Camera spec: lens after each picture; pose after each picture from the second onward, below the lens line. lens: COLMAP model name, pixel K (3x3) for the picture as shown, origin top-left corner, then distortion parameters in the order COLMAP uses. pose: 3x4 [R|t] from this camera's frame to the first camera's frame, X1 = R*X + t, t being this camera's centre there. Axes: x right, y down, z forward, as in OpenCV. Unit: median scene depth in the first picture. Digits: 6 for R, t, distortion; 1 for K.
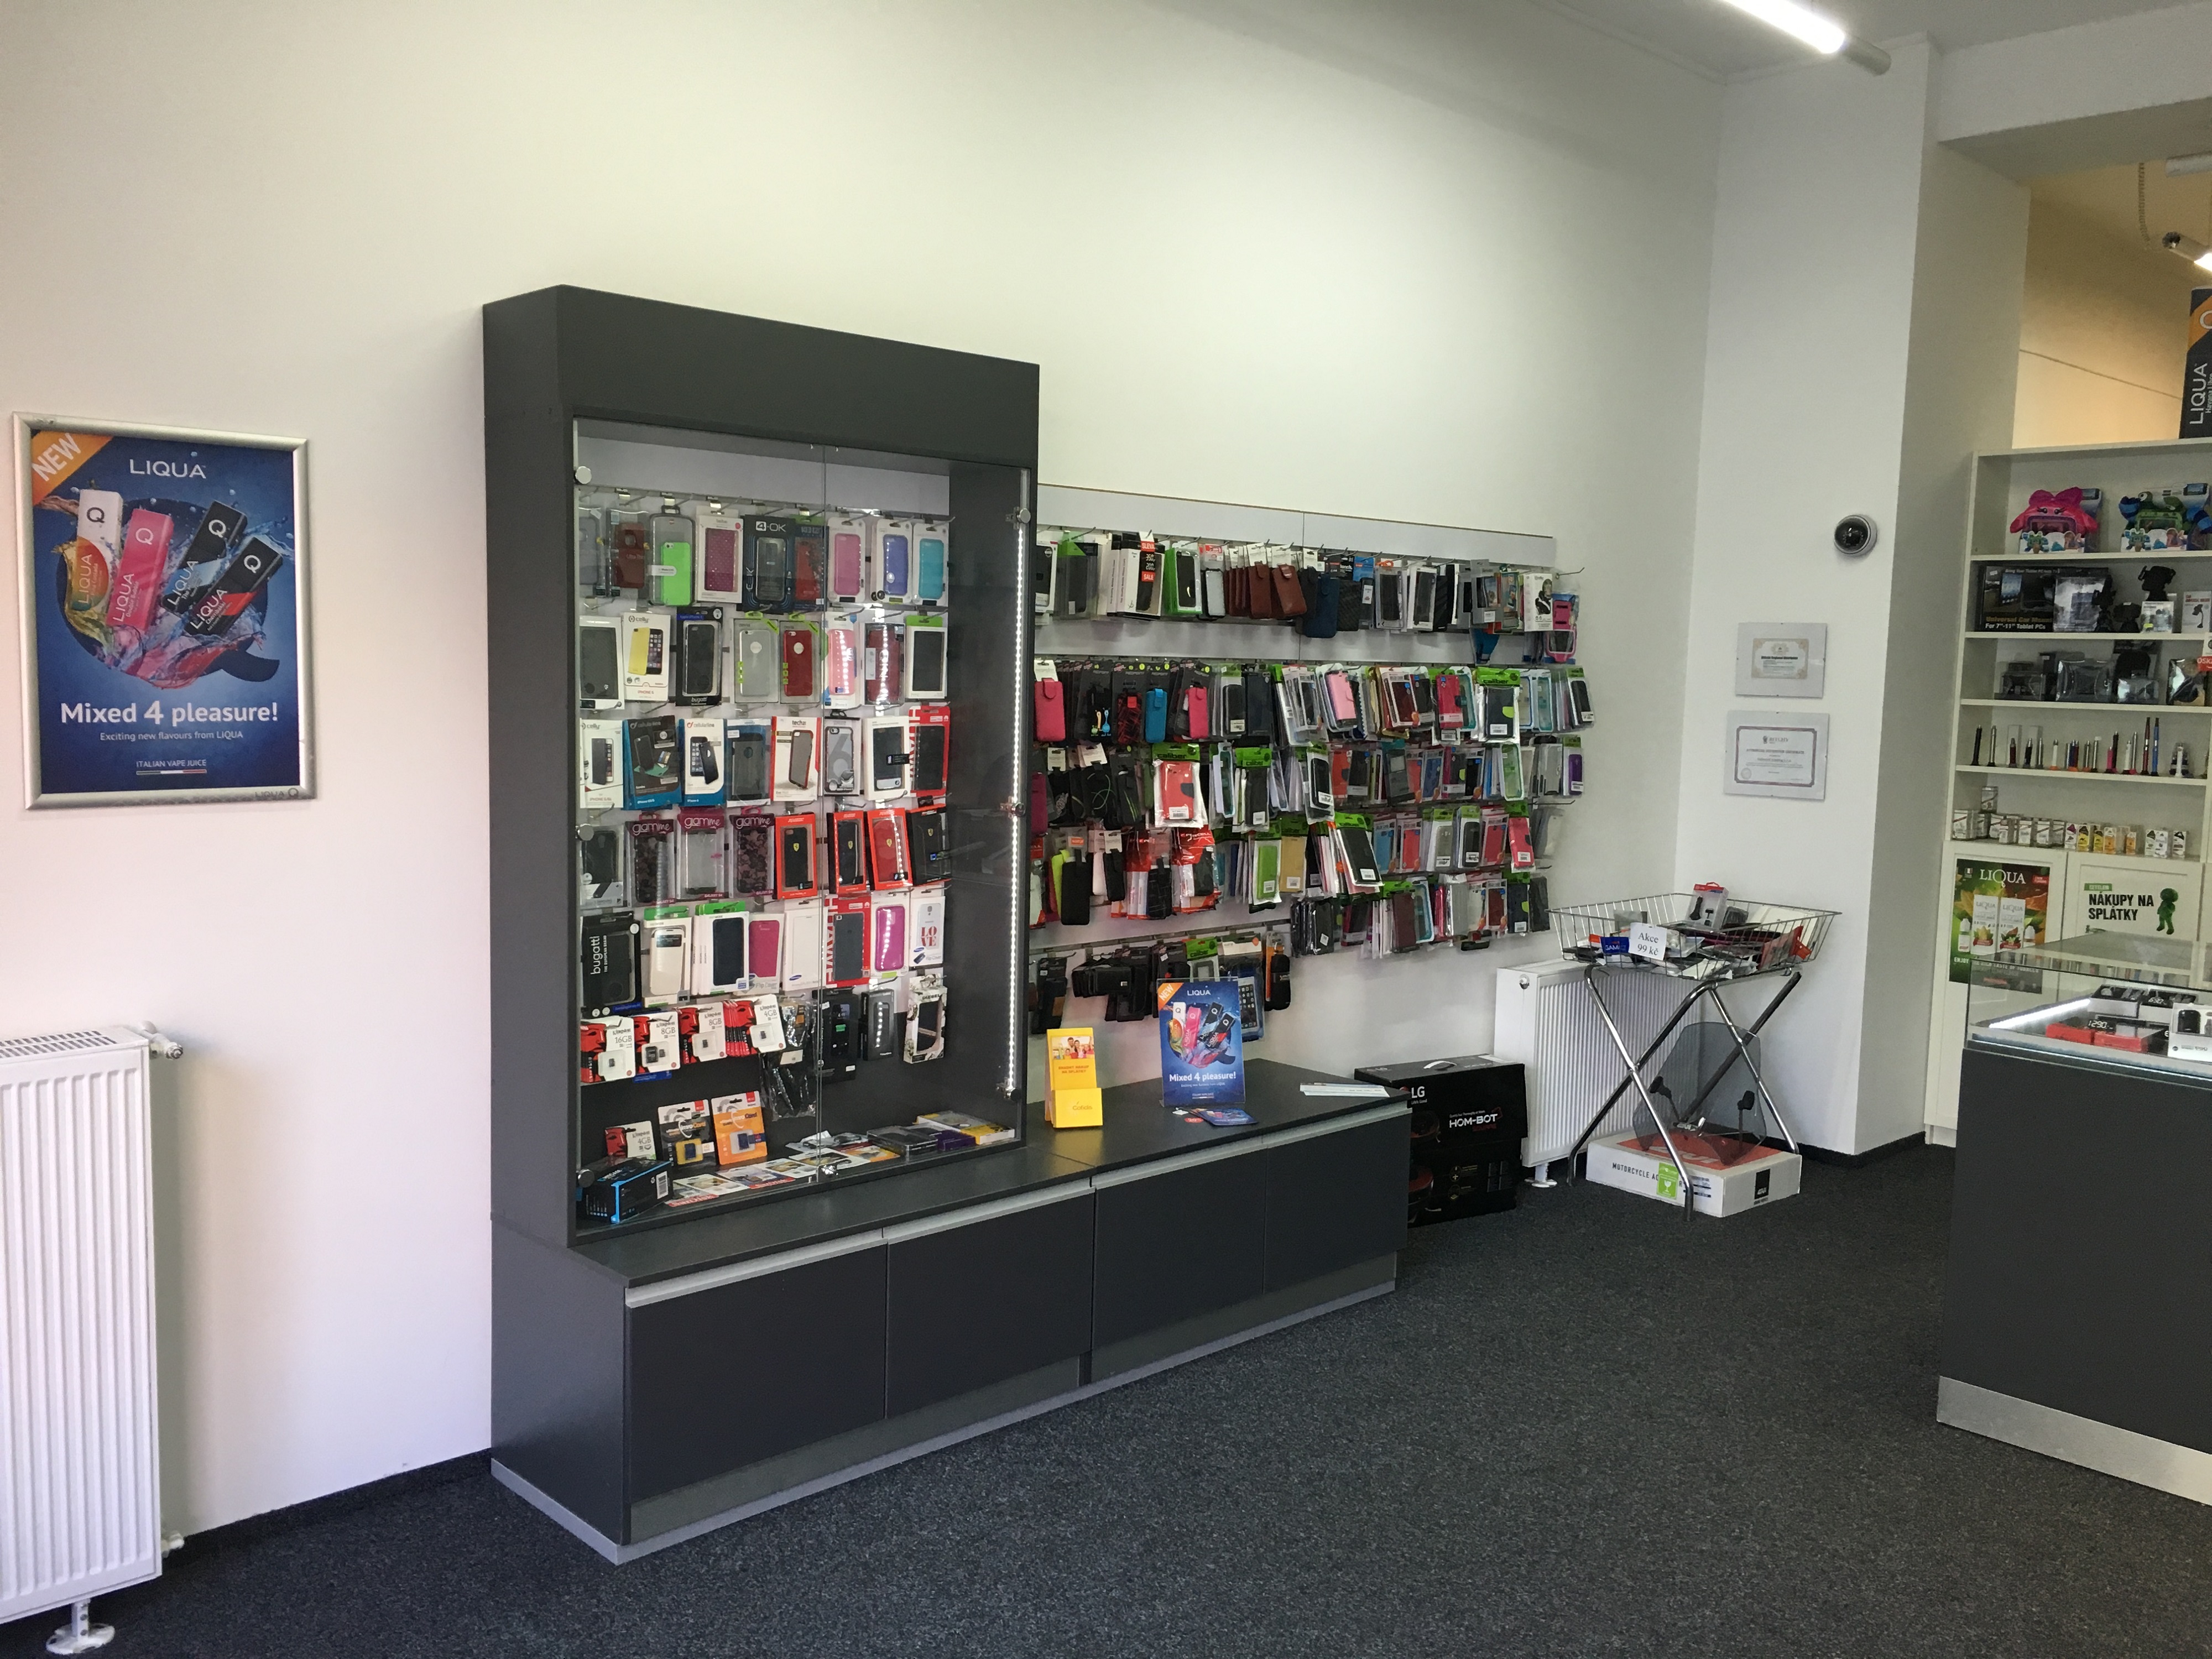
lens RADIAL K [[1874.1, 0, 1106.0], [0, 1874.1, 829.5], [0, 0, 1]] dist [0.084129, -0.111976]
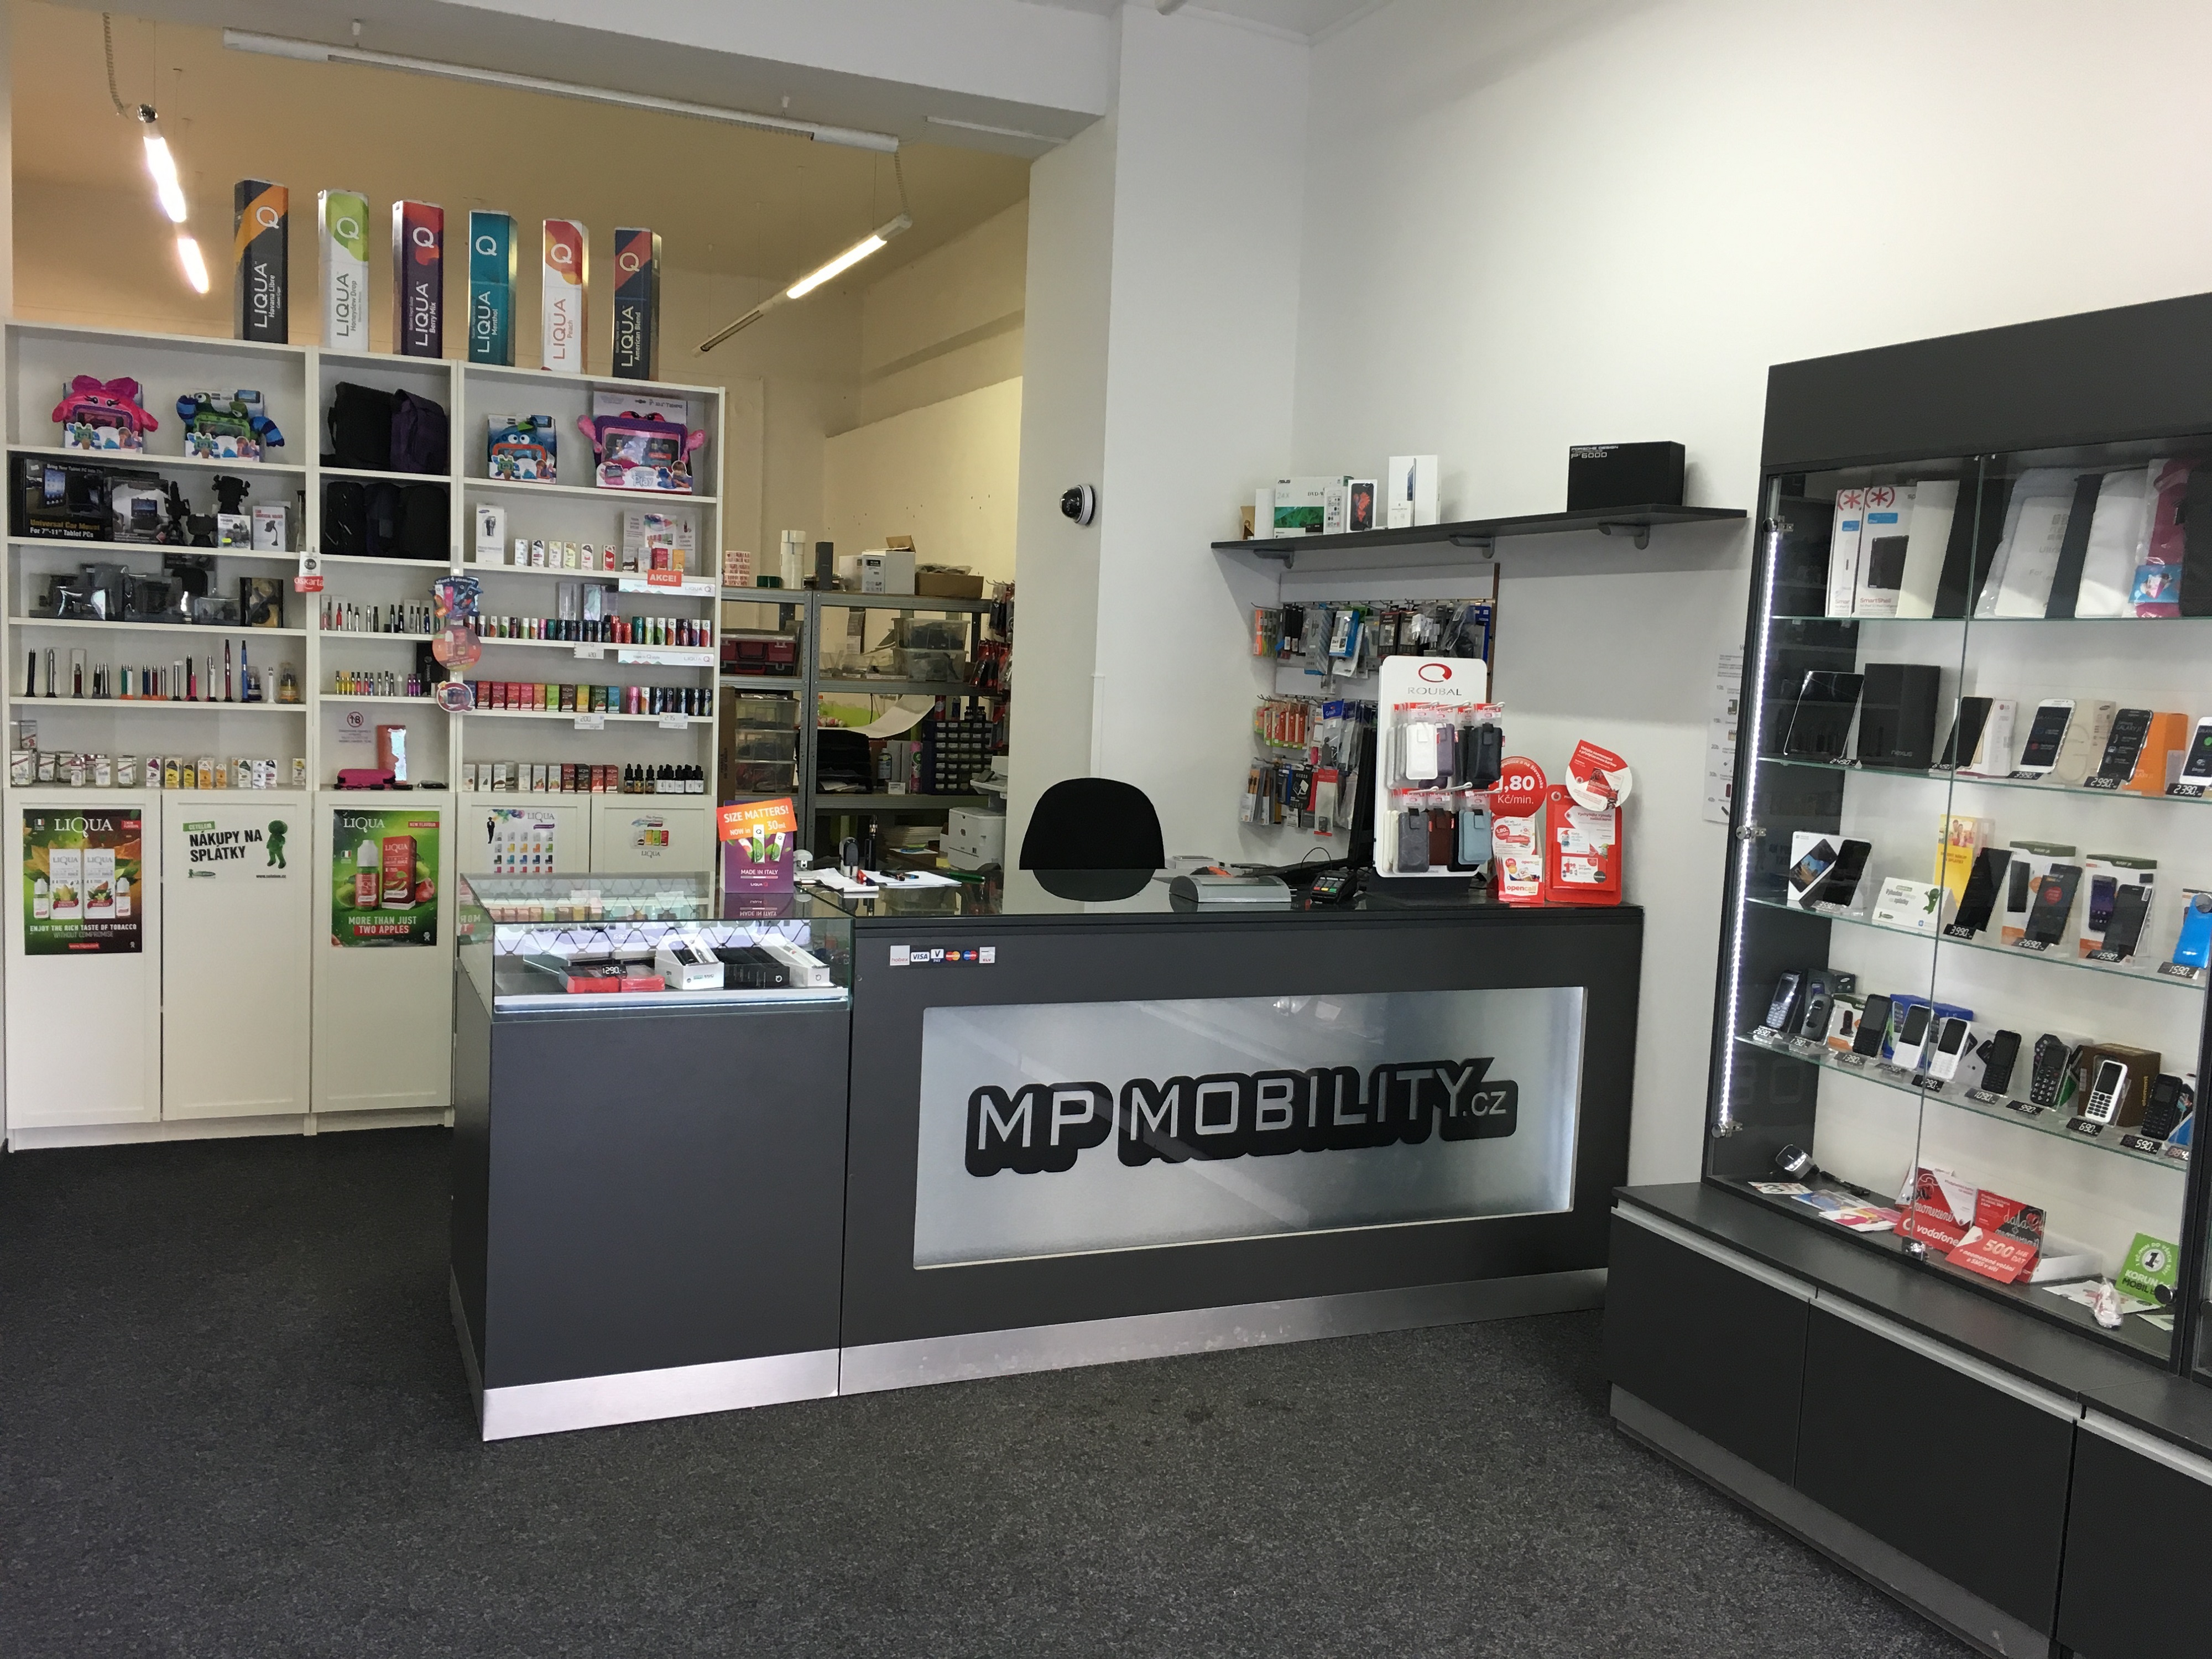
lens RADIAL K [[1874.1, 0, 1106.0], [0, 1874.1, 829.5], [0, 0, 1]] dist [0.084129, -0.111976]
pose [[0.349682, -0.102172, 0.931281, -0.172097], [0.053181, 0.994597, 0.089150, -0.025828], [-0.935358, 0.018352, 0.353226, 0.264547]]
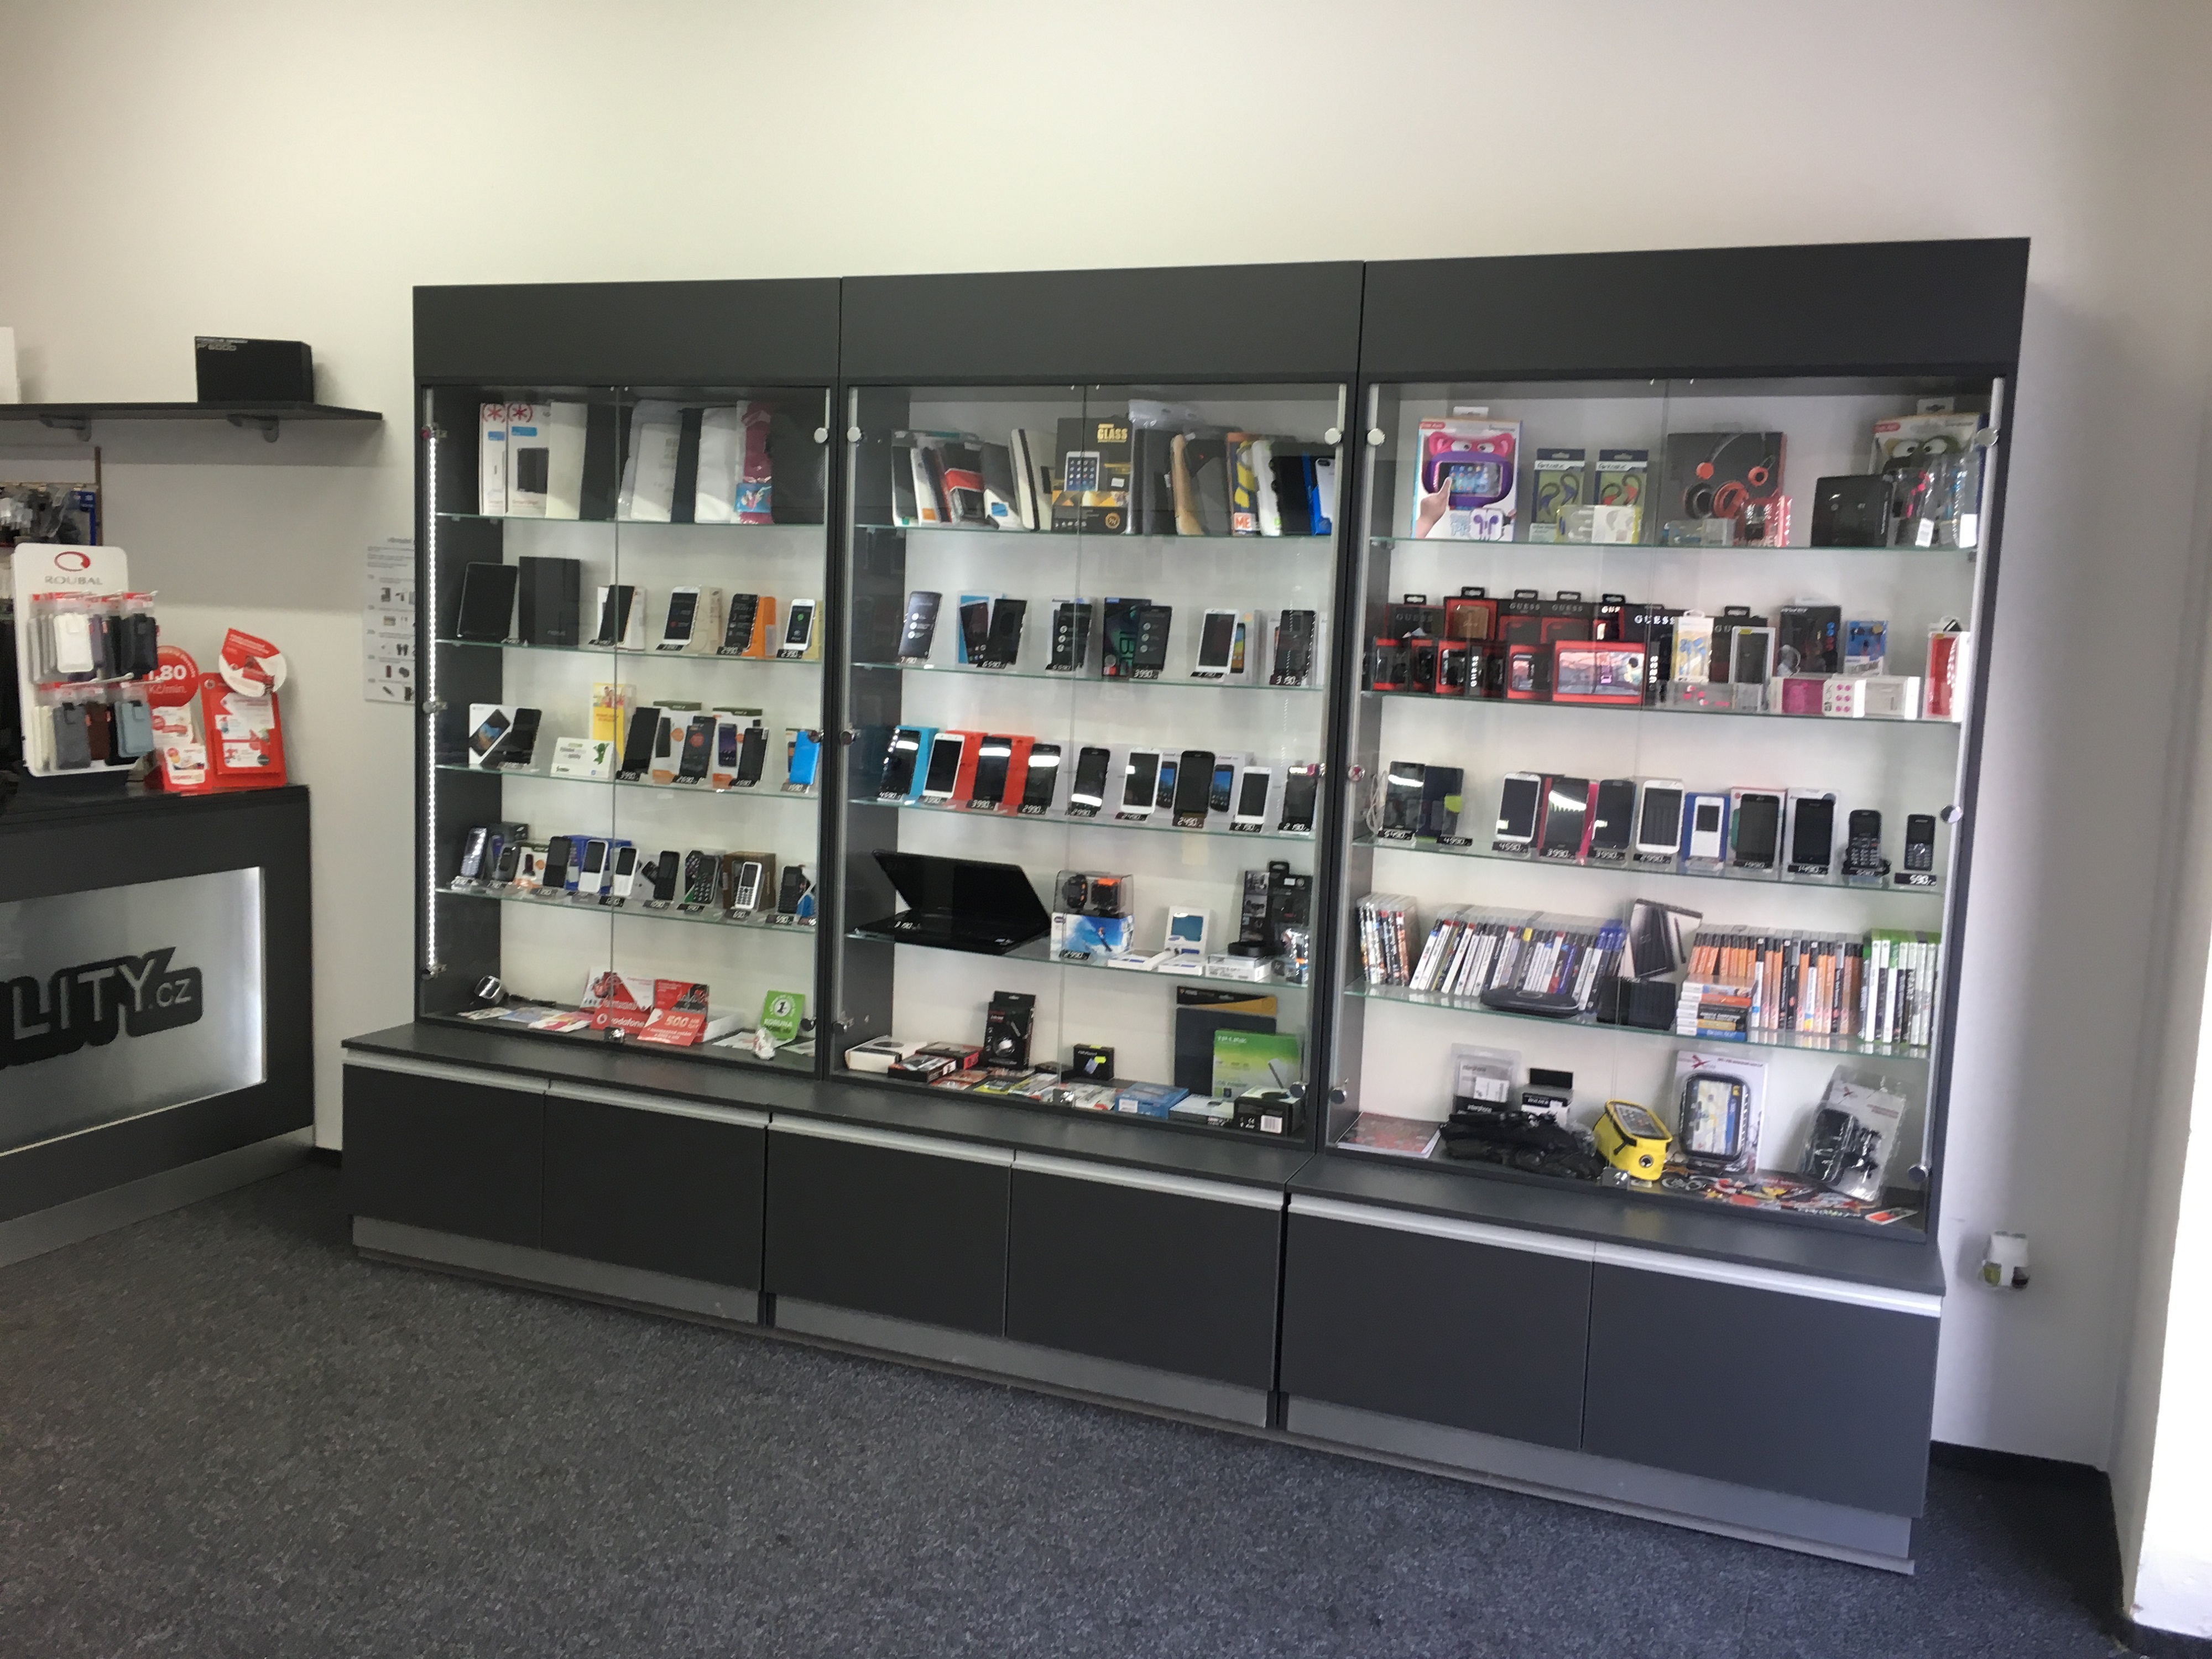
lens RADIAL K [[1874.1, 0, 1106.0], [0, 1874.1, 829.5], [0, 0, 1]] dist [0.084129, -0.111976]
pose [[-0.420385, -0.151501, 0.894608, -0.310041], [0.032525, 0.982812, 0.181723, -0.036872], [-0.906763, 0.105491, -0.408231, 0.405469]]
